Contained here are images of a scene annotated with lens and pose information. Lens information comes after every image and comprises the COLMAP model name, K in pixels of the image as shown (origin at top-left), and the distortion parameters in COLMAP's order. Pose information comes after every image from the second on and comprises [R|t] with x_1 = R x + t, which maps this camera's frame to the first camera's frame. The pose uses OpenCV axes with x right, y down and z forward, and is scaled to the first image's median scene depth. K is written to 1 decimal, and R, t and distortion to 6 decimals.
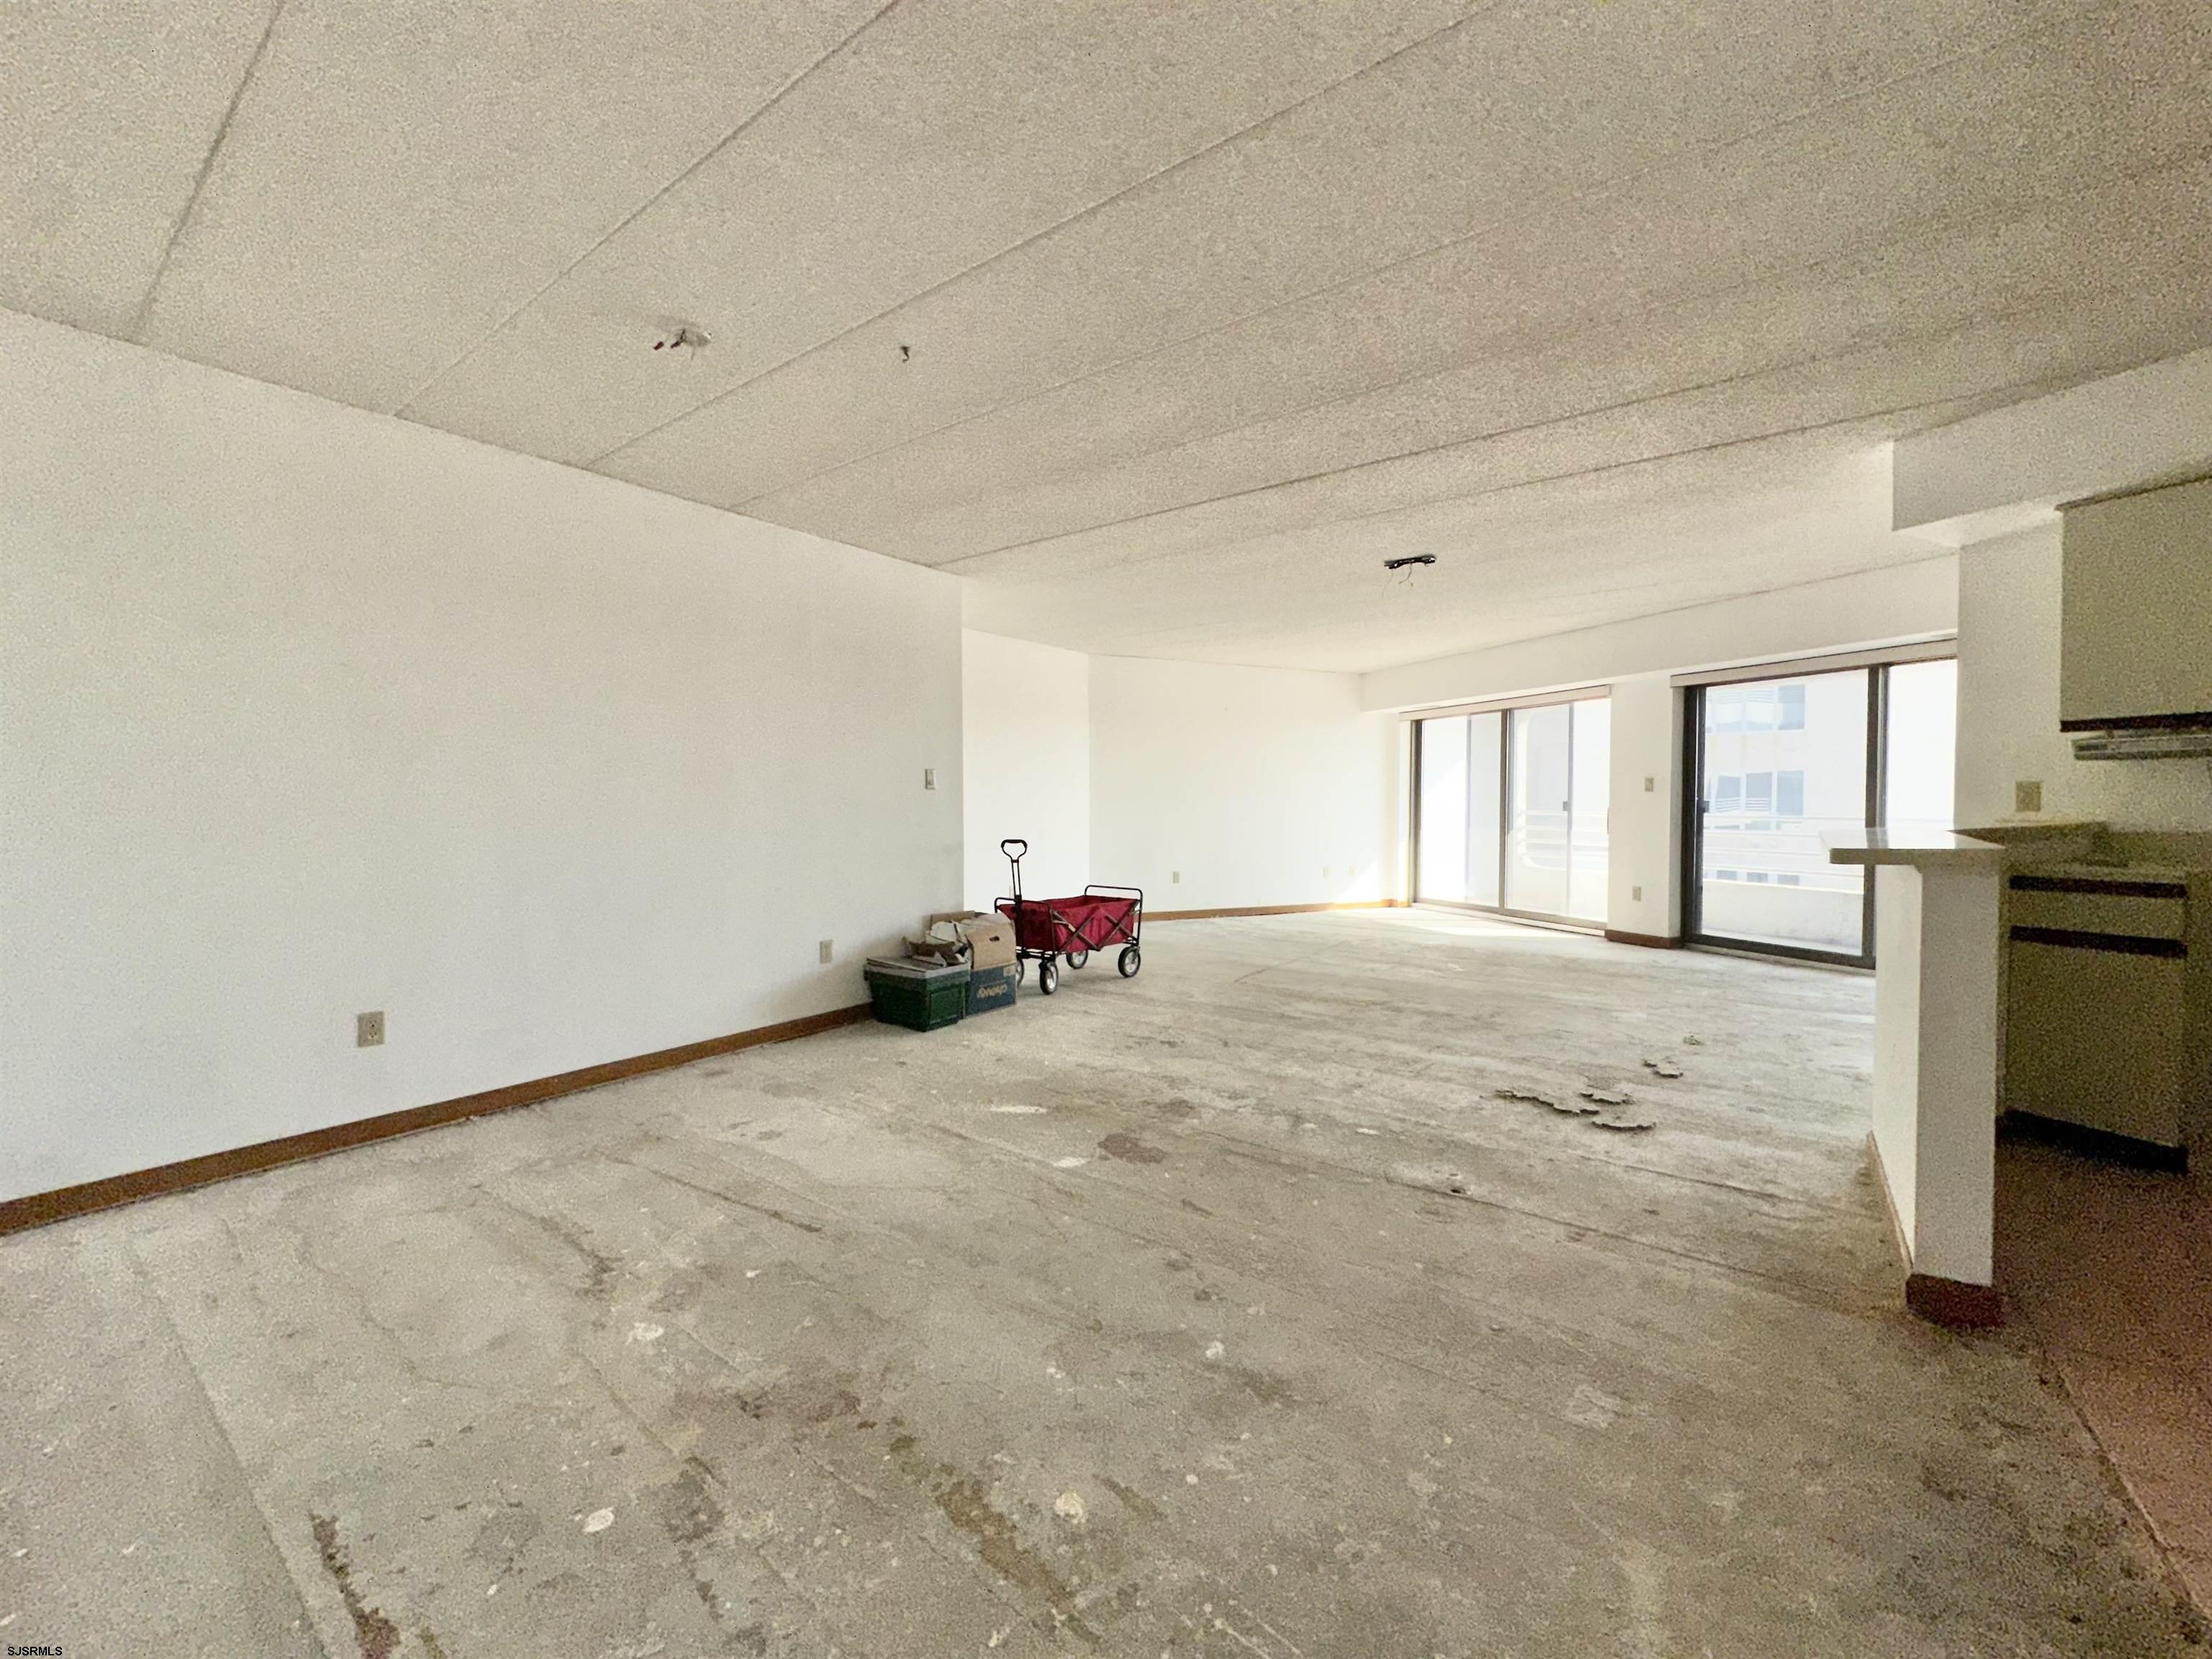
lens RADIAL K [[882.5, 0, 1107.0], [0, 882.5, 828.3], [0, 0, 1]] dist [-0.004732, 0.000808]
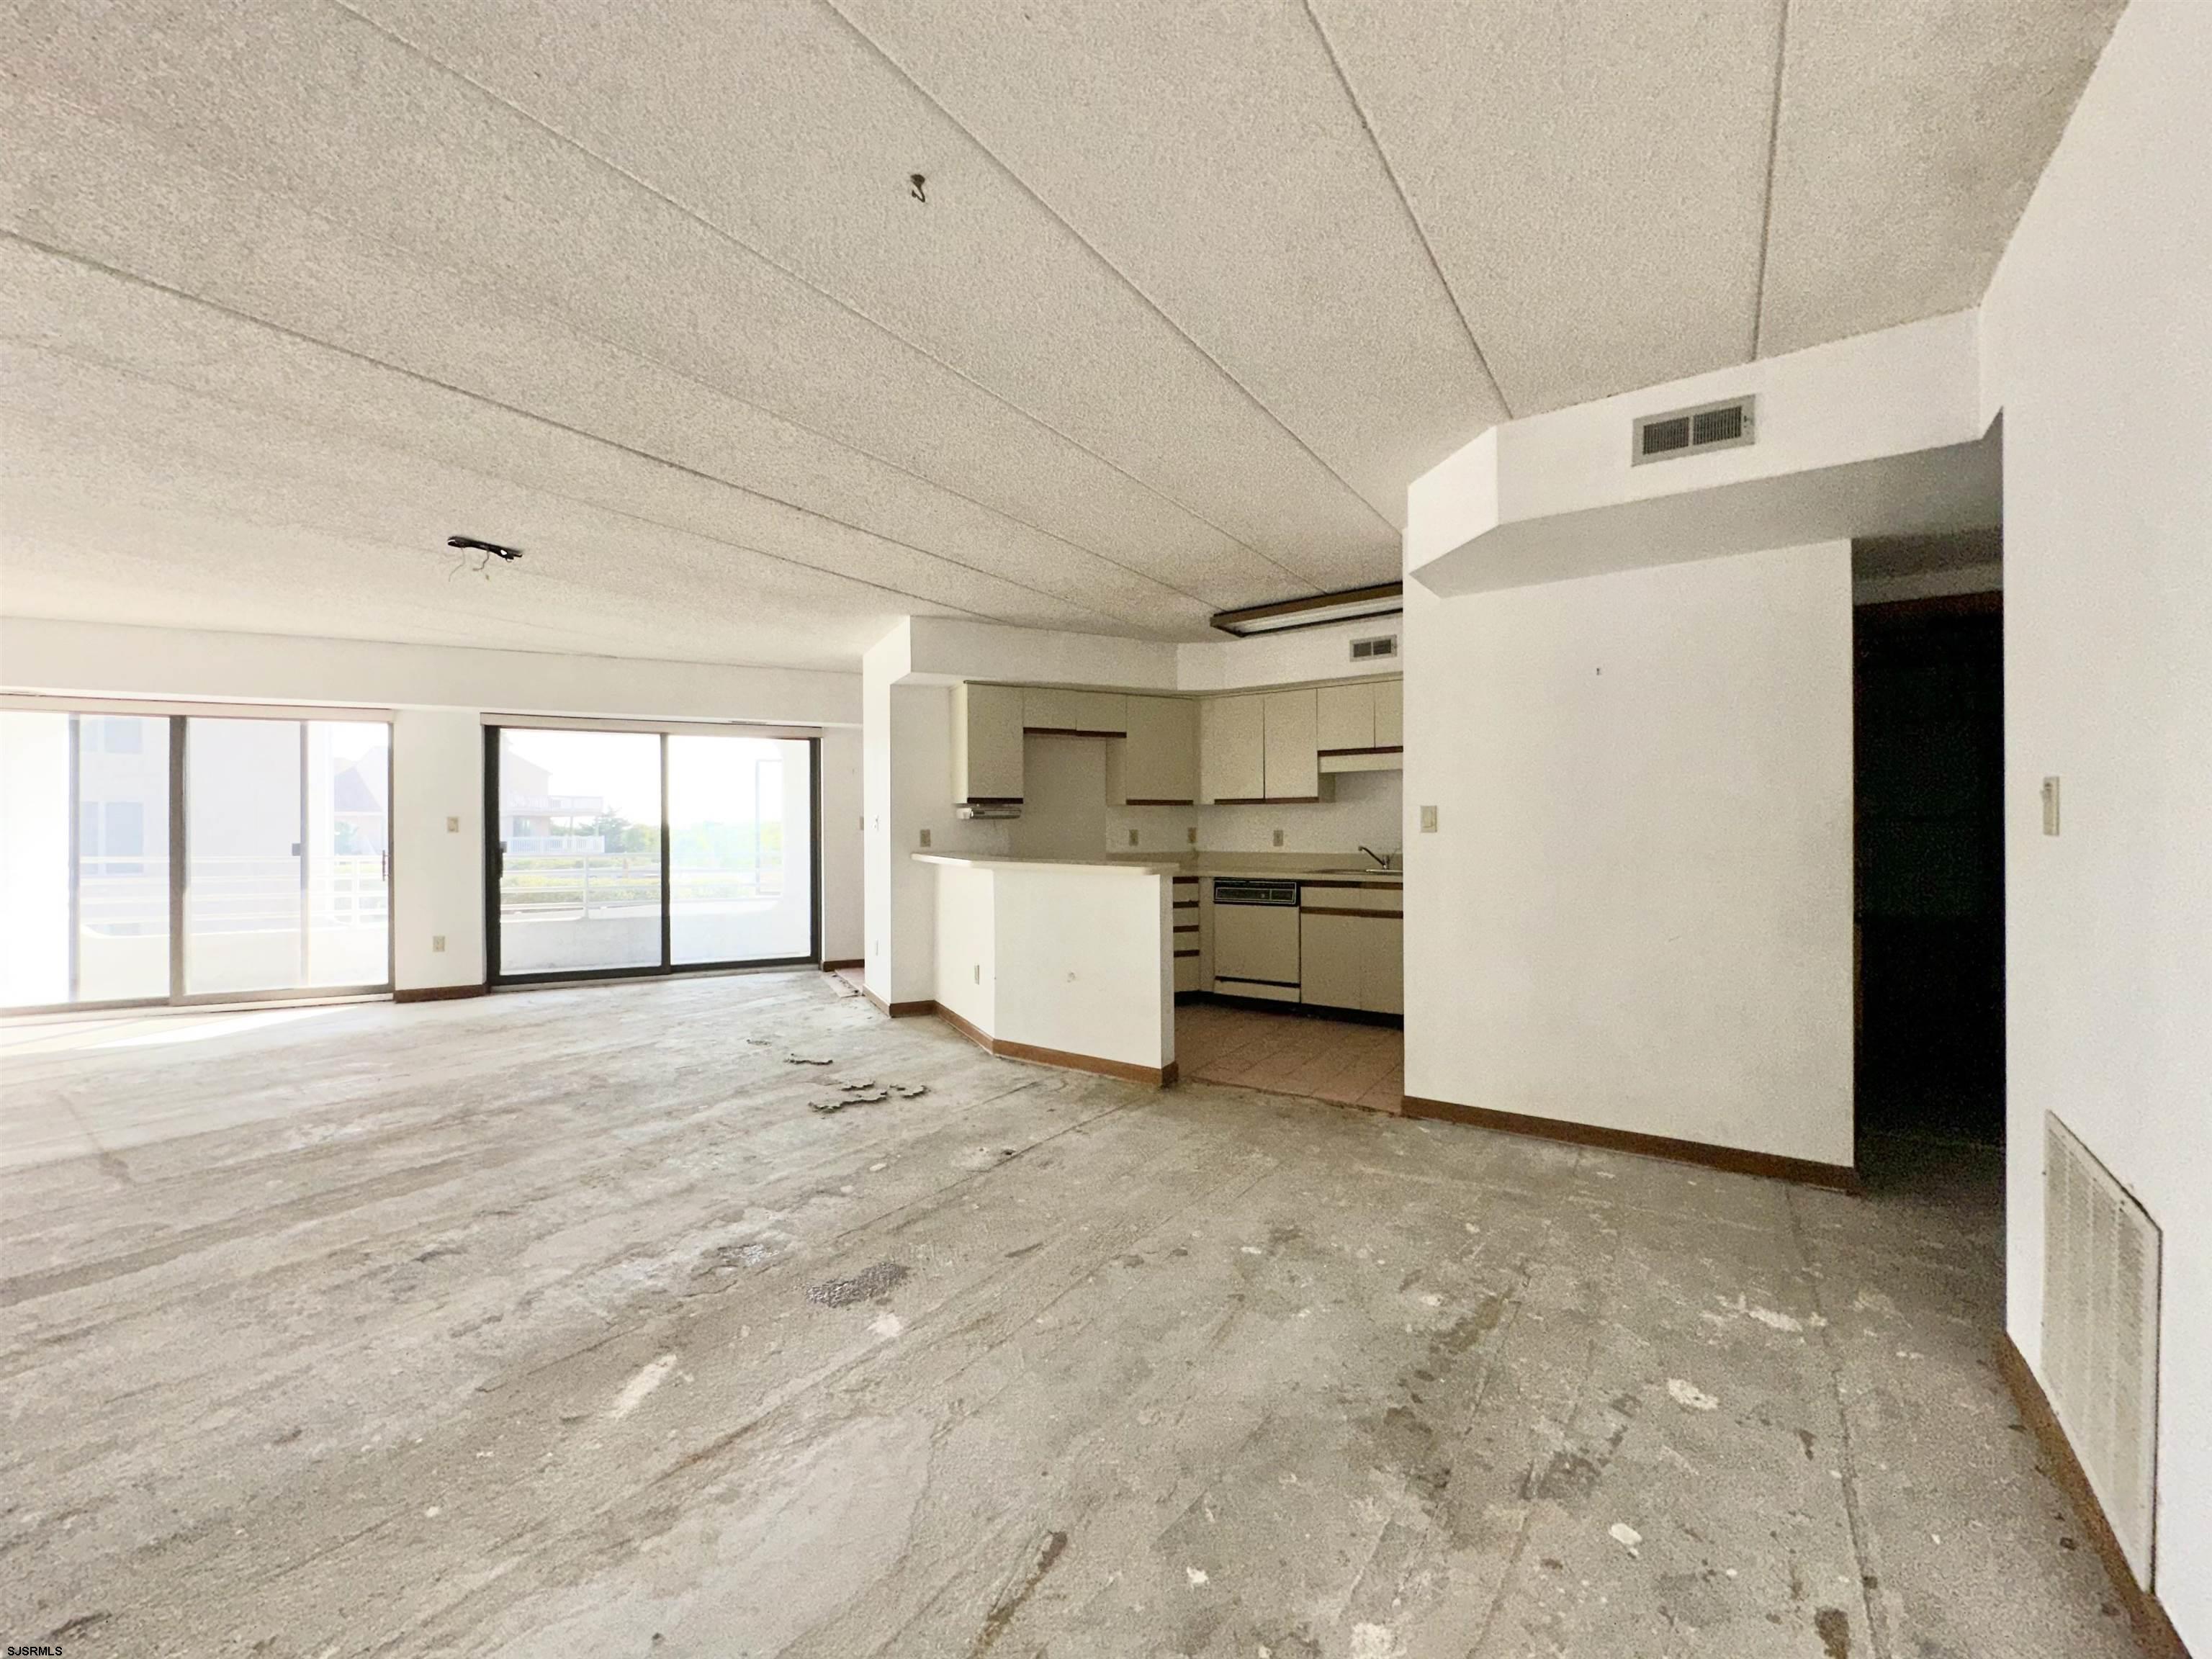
lens RADIAL K [[882.5, 0, 1107.0], [0, 882.5, 828.3], [0, 0, 1]] dist [-0.004732, 0.000808]
pose [[-0.034078, 0.003733, 0.999412, -0.698936], [0.035888, 0.999353, -0.002509, -0.038194], [-0.998775, 0.035781, -0.034189, 0.701924]]
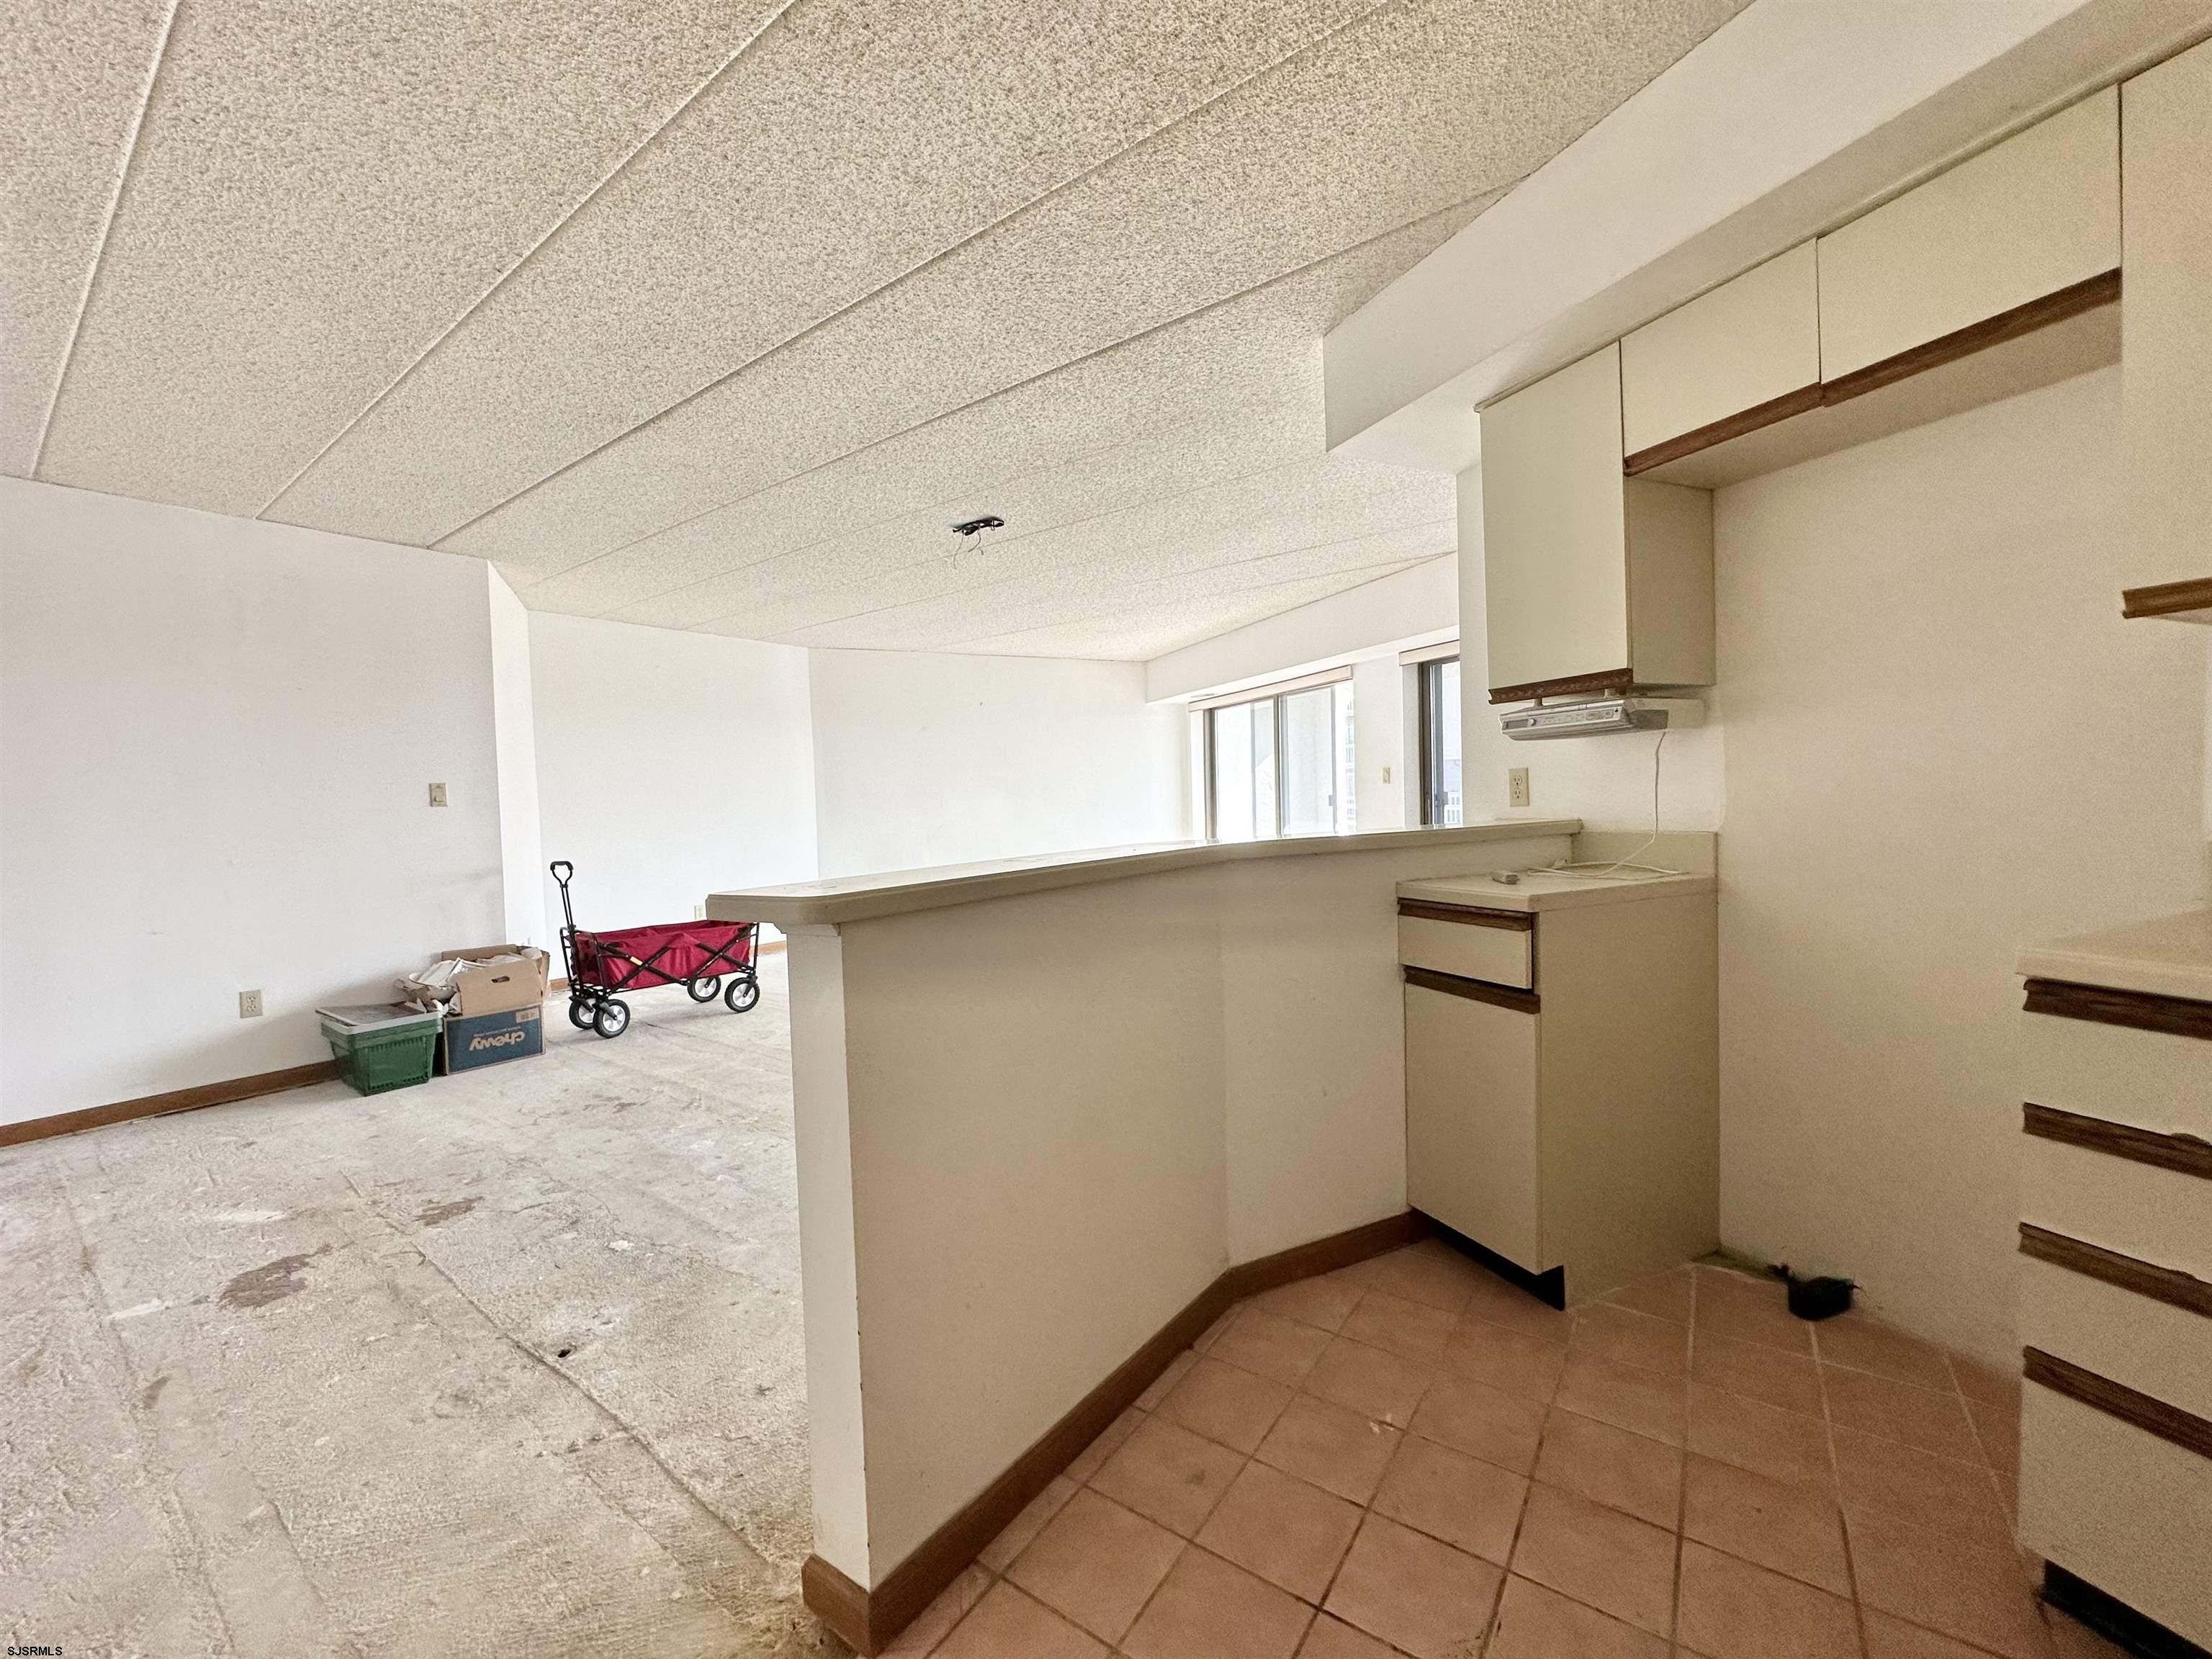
lens RADIAL K [[881.3, 0, 1105.2], [0, 881.3, 831.6], [0, 0, 1]] dist [-0.002918, -0.000012]
pose [[0.999644, -0.026520, -0.002831, 0.682186], [0.026537, 0.999629, 0.006193, -0.011632], [0.002666, -0.006266, 0.999977, 0.215504]]
